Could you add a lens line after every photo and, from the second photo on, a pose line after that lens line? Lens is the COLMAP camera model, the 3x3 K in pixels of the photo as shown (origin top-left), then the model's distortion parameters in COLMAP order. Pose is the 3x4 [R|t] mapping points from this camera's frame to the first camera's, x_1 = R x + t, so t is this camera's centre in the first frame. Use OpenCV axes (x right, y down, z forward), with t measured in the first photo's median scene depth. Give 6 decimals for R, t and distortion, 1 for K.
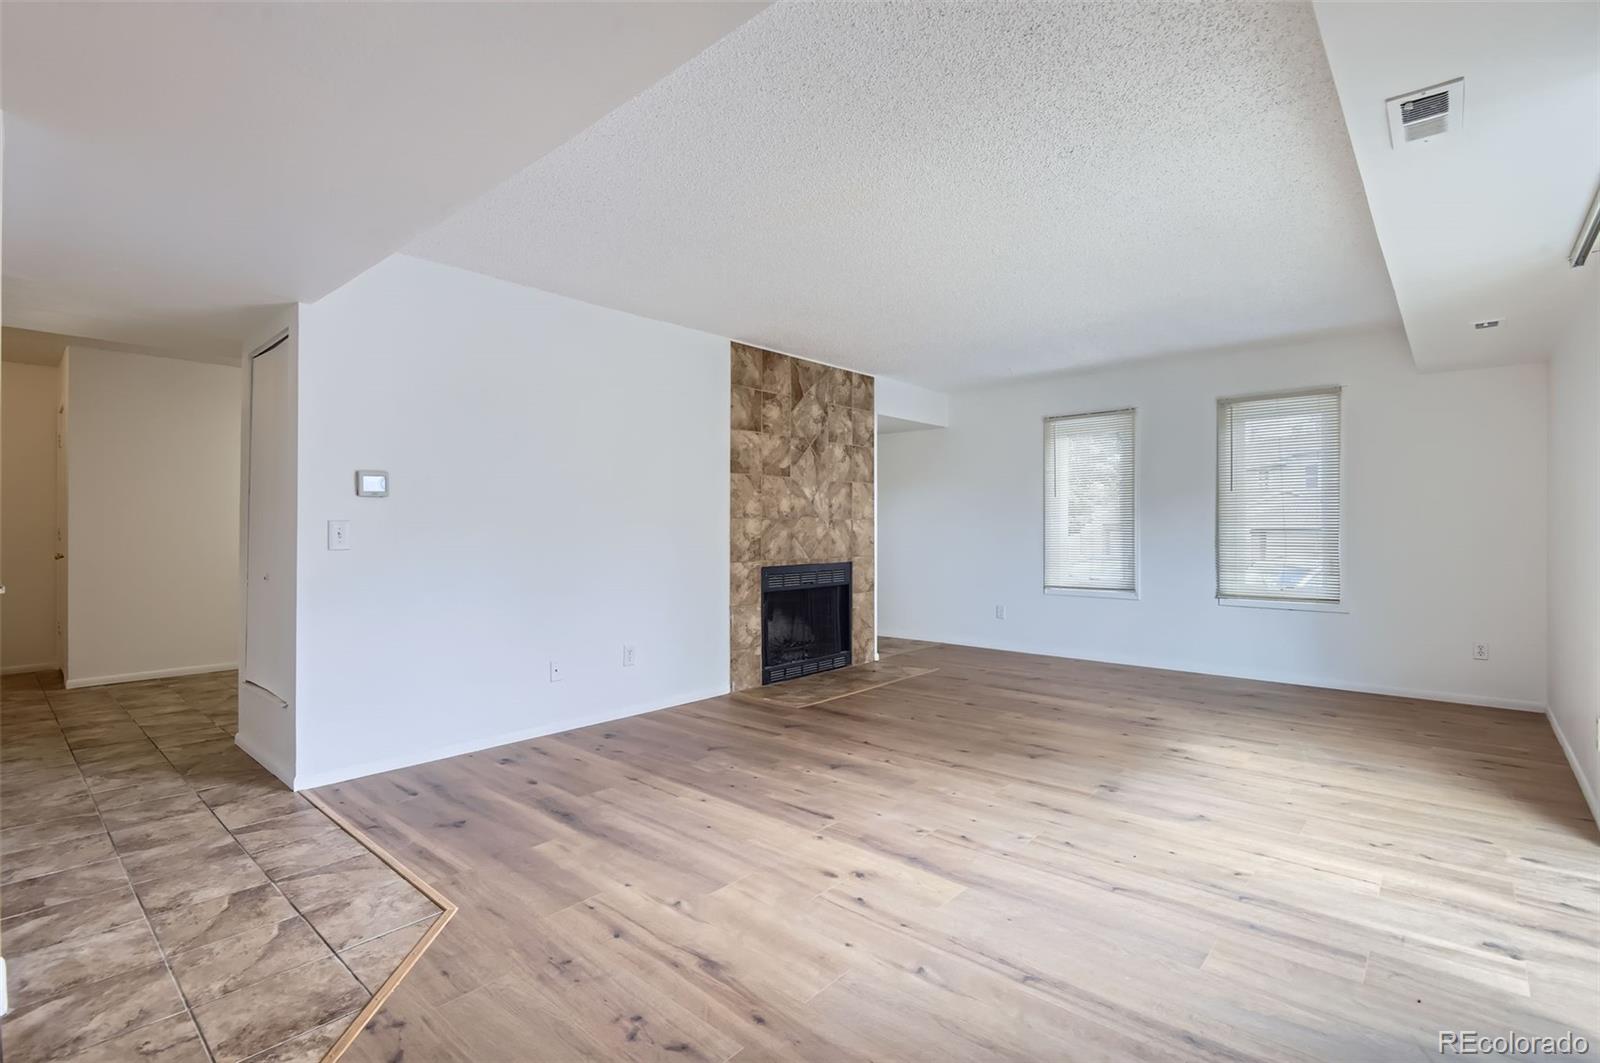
lens RADIAL K [[736.9, 0, 804.7], [0, 736.9, 524.3], [0, 0, 1]] dist [0.002471, 0.000165]
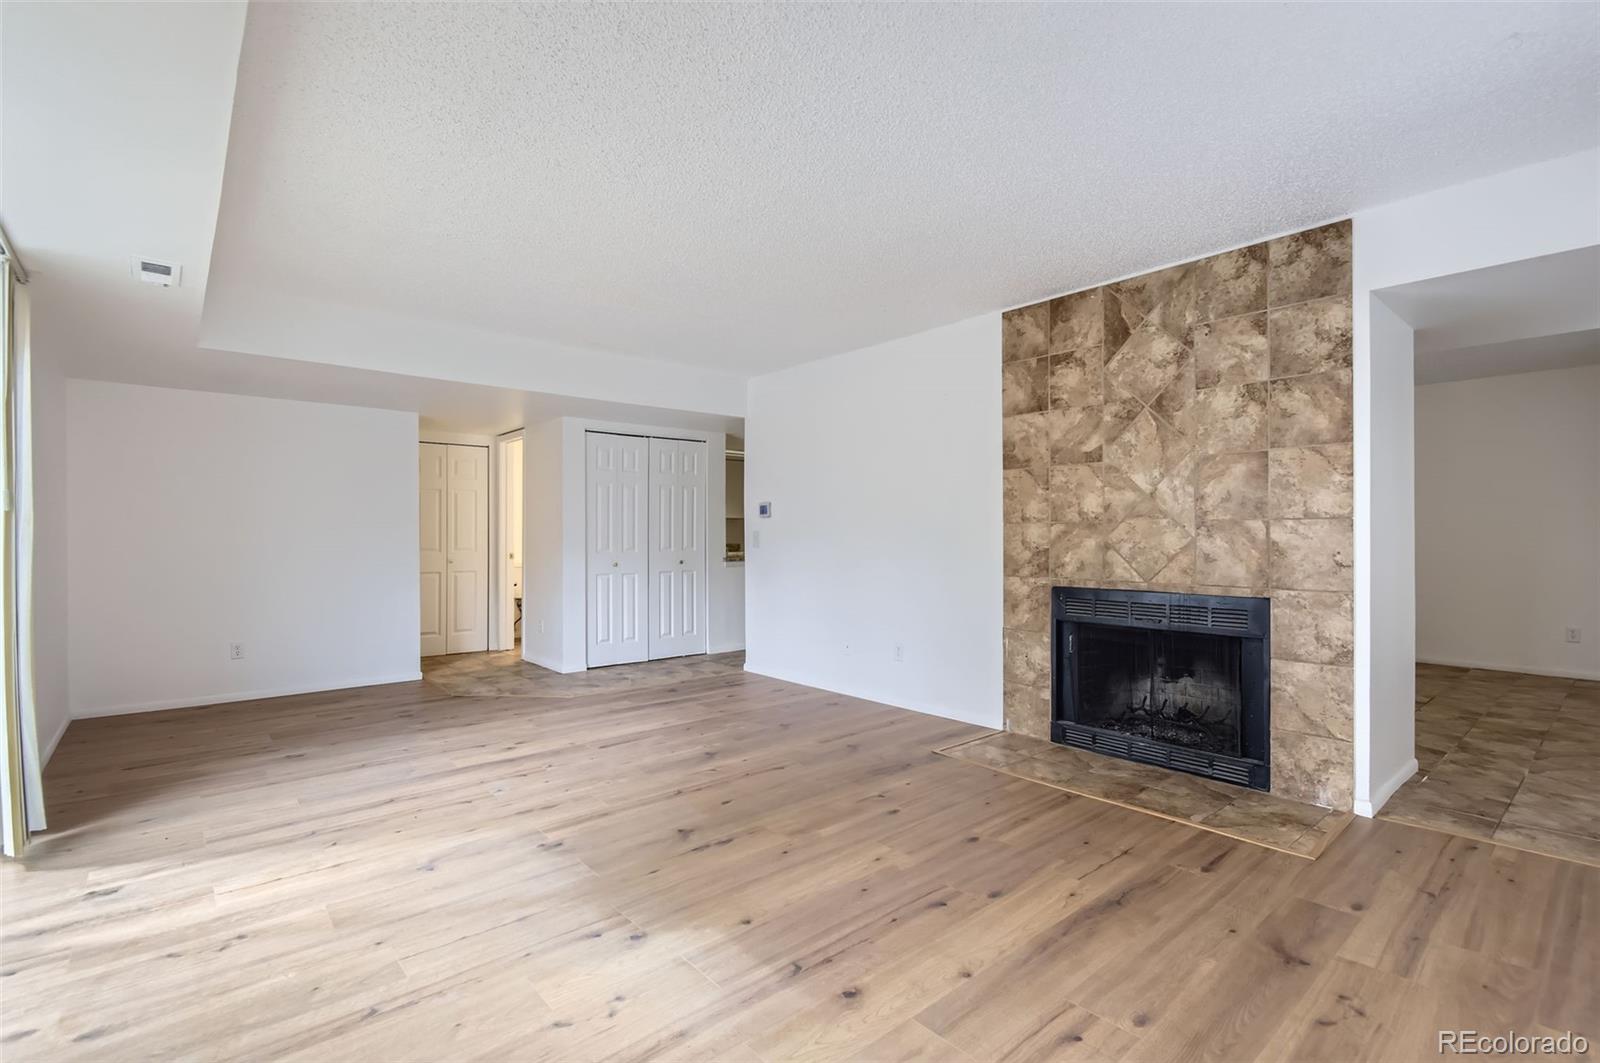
lens RADIAL K [[736.9, 0, 804.8], [0, 736.9, 536.6], [0, 0, 1]] dist [0.002471, 0.000165]
pose [[-0.129881, 0.005456, -0.991515, 0.731063], [0.008311, 0.999956, 0.004414, 0.000829], [0.991495, -0.007667, -0.129921, 0.845394]]
